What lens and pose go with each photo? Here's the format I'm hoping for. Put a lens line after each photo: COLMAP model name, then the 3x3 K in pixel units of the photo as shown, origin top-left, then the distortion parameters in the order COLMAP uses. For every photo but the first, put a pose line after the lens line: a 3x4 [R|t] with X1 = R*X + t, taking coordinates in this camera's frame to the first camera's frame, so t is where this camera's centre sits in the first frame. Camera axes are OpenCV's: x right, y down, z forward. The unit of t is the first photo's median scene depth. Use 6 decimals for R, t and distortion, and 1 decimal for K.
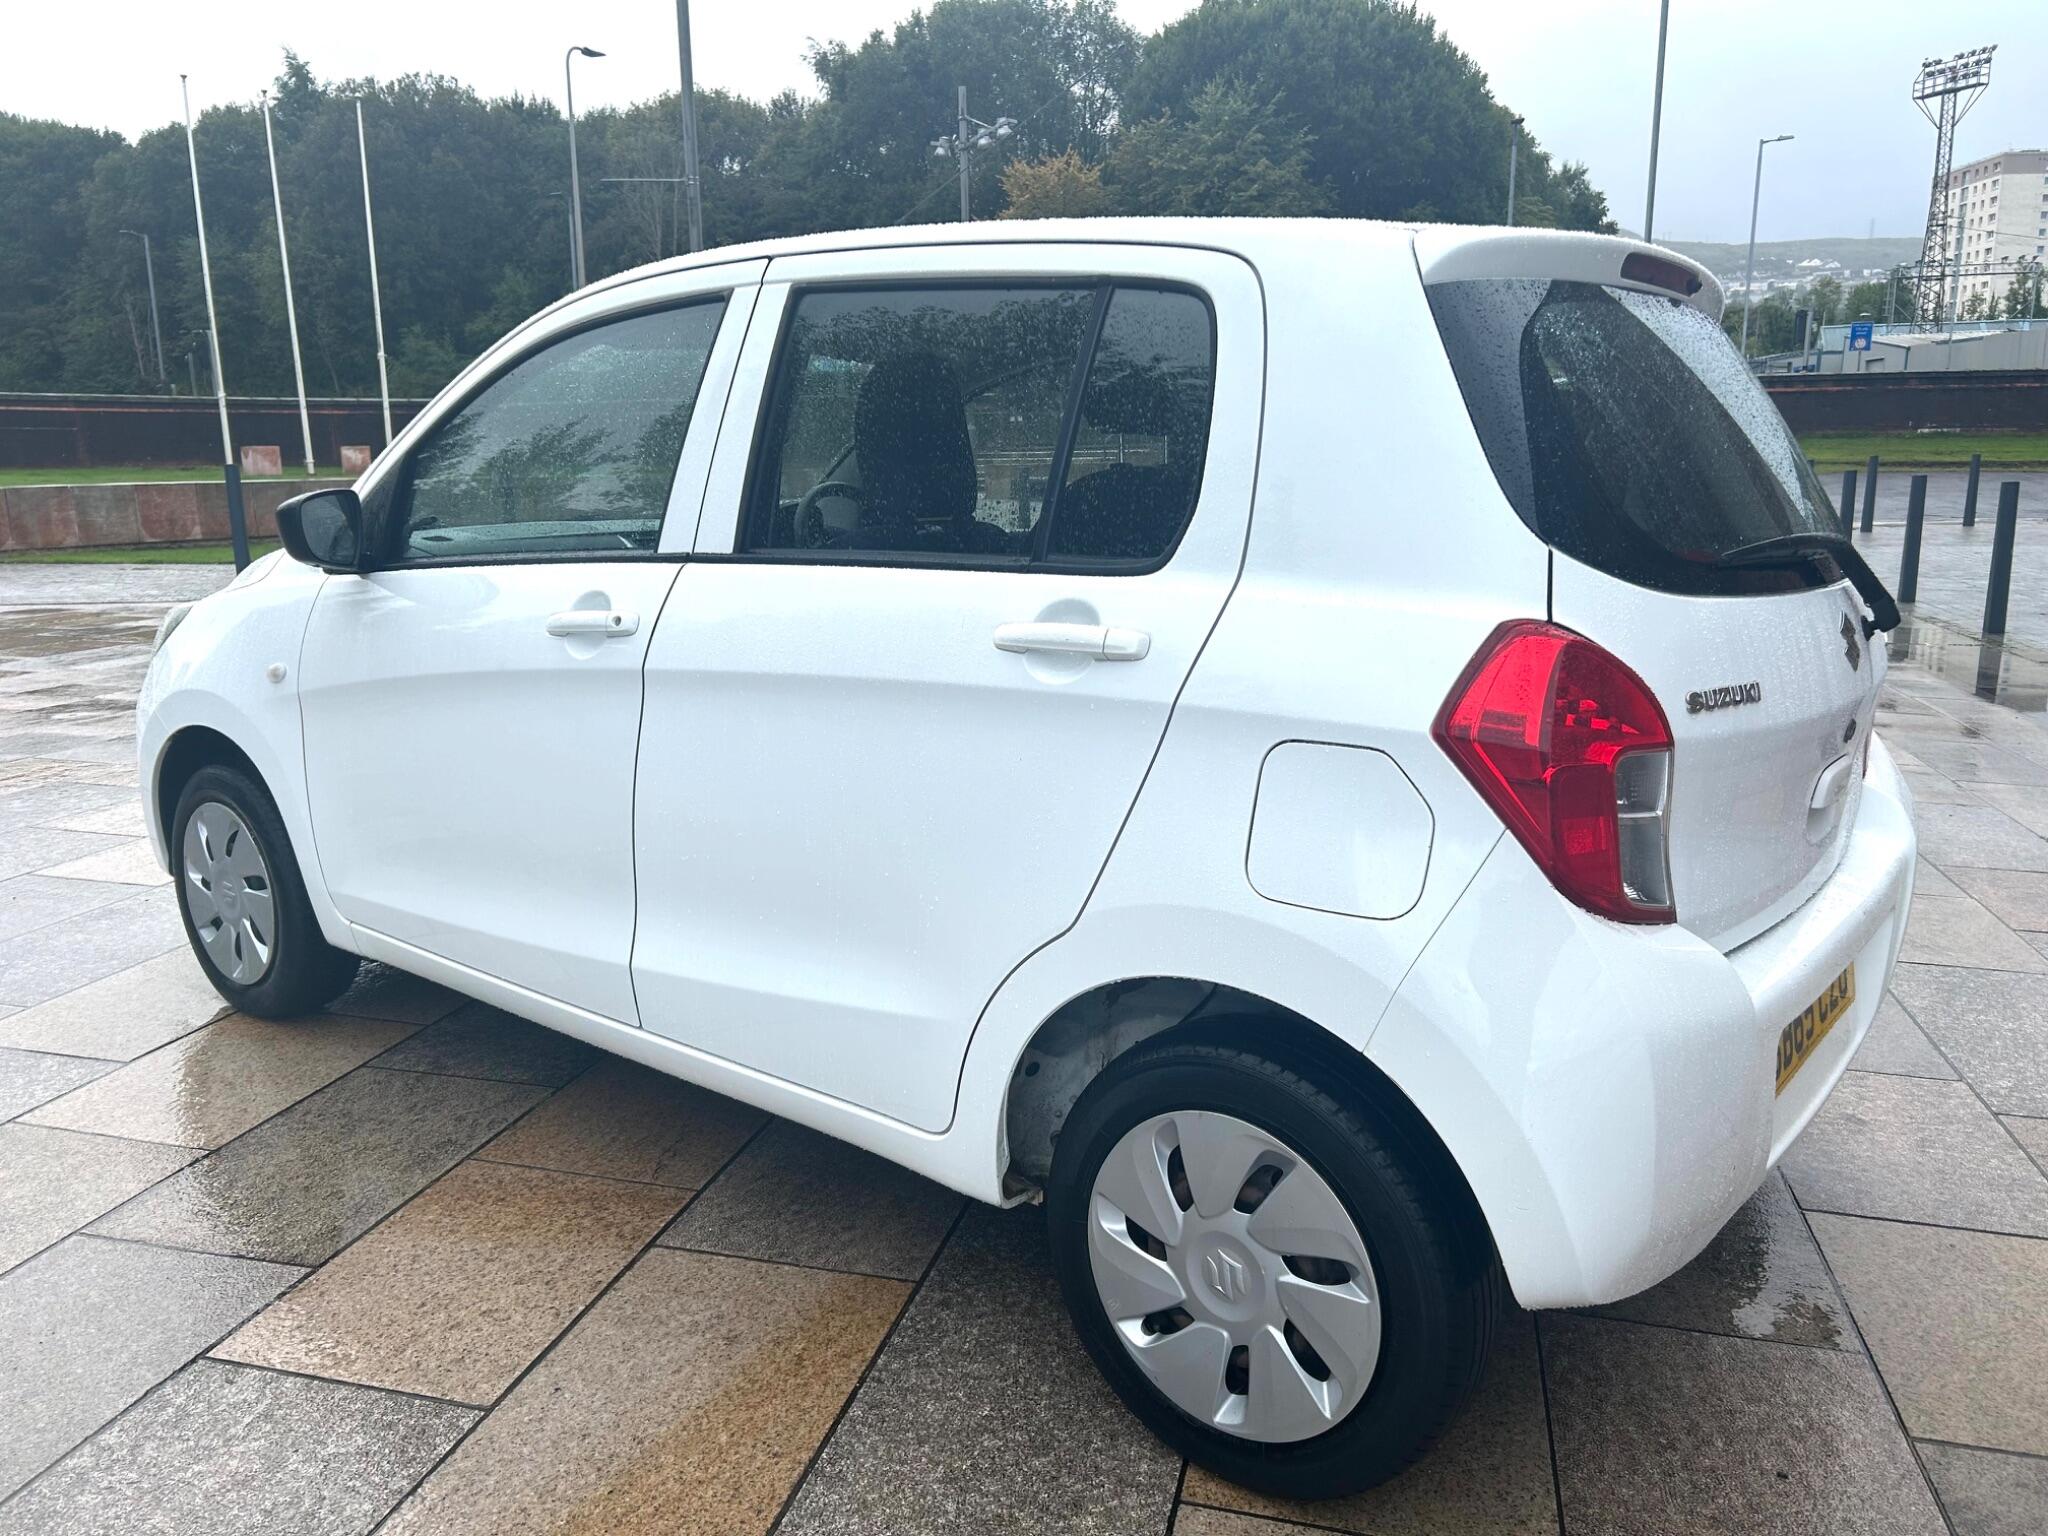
lens RADIAL K [[1560.0, 0, 1016.8], [0, 1560.0, 764.7], [0, 0, 1]] dist [0.050177, -0.052989]
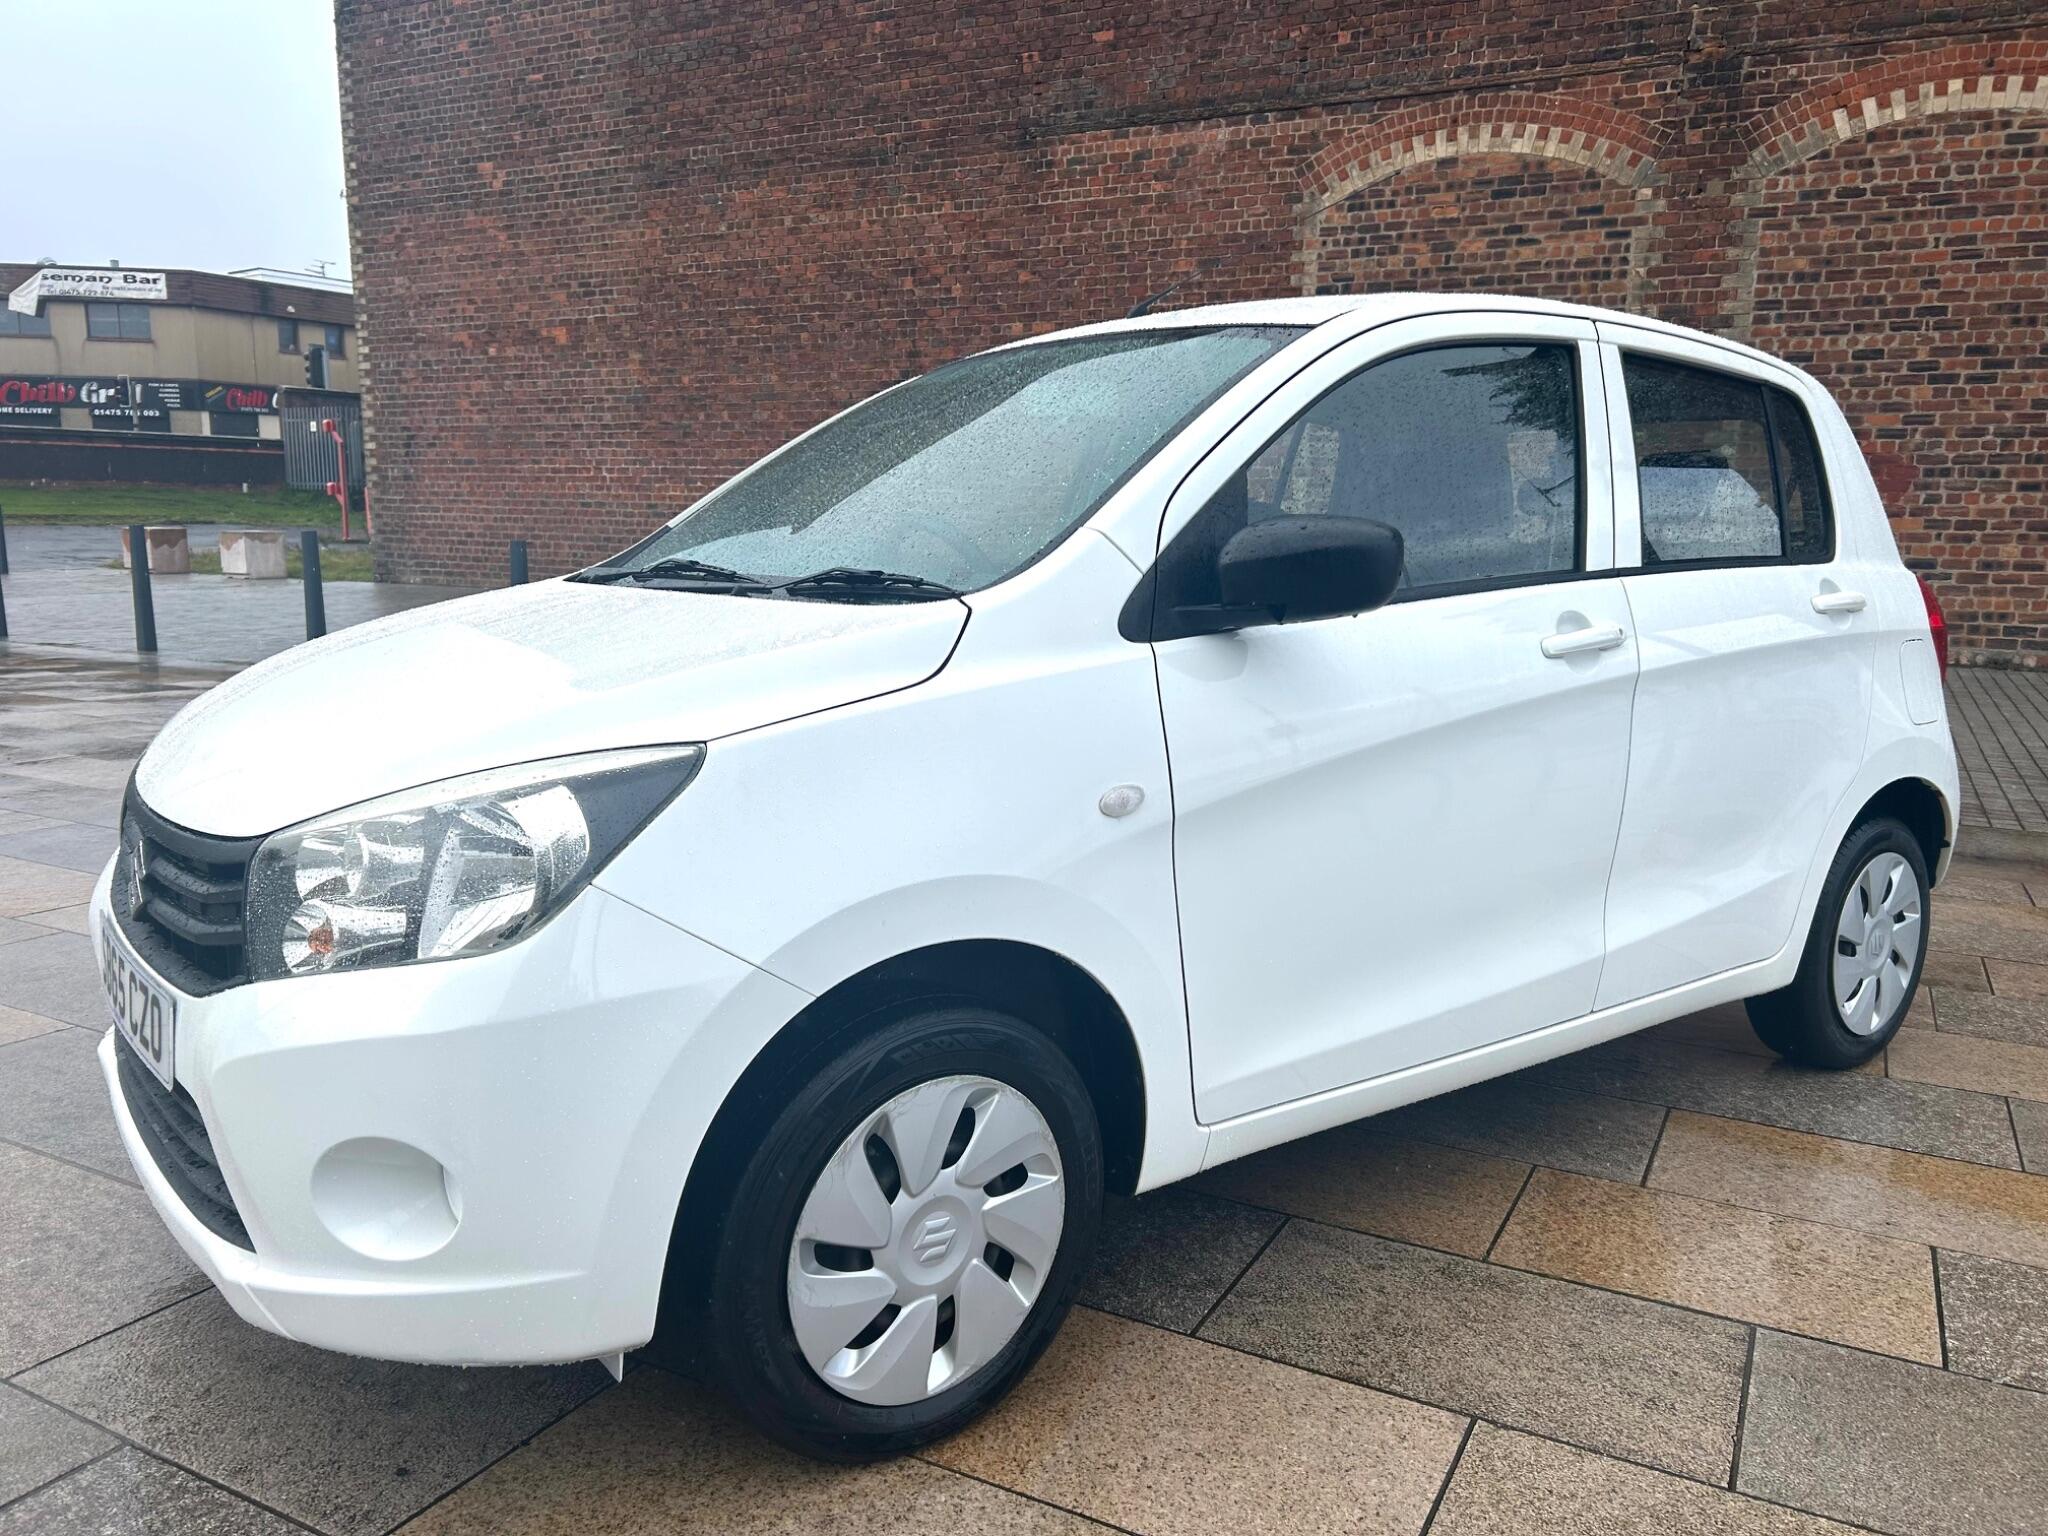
lens RADIAL K [[1558.4, 0, 1007.4], [0, 1558.4, 776.3], [0, 0, 1]] dist [0.042845, -0.037126]
pose [[0.231788, -0.151979, 0.960821, -1.306916], [0.178047, 0.977663, 0.111691, -0.177582], [-0.956333, 0.145183, 0.253670, 1.056187]]
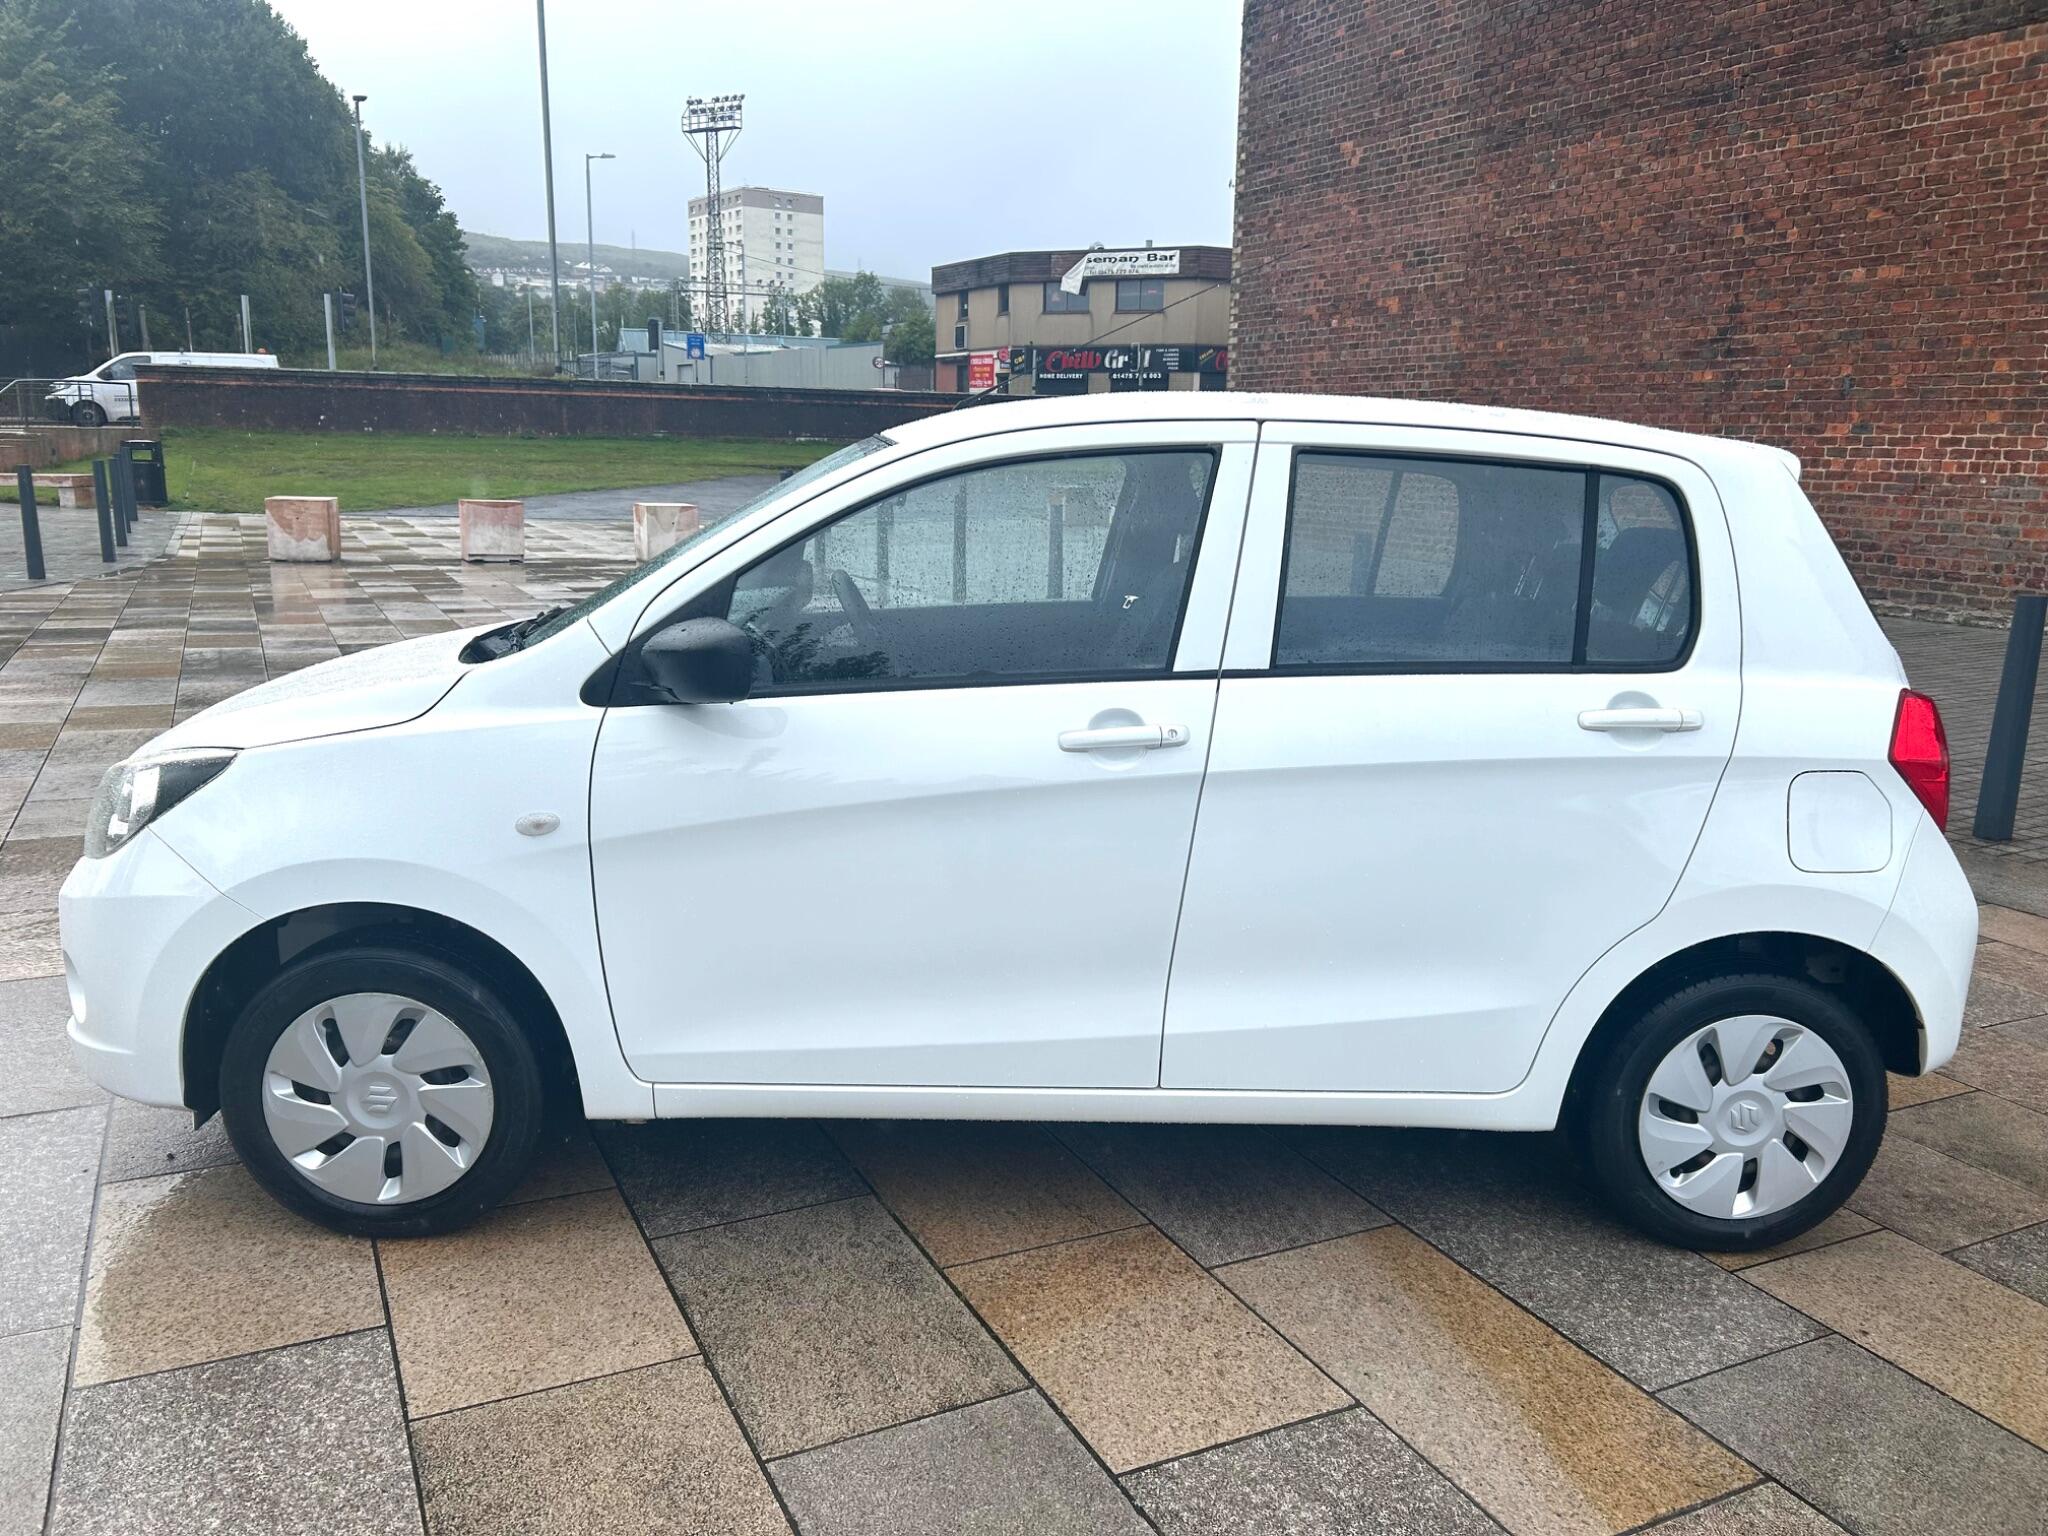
lens RADIAL K [[1561.0, 0, 1013.1], [0, 1561.0, 771.6], [0, 0, 1]] dist [0.044922, -0.043526]
pose [[0.752176, -0.116250, 0.648627, -0.995554], [0.106285, 0.992831, 0.054688, -0.128054], [-0.650335, 0.027805, 0.759139, 0.199853]]
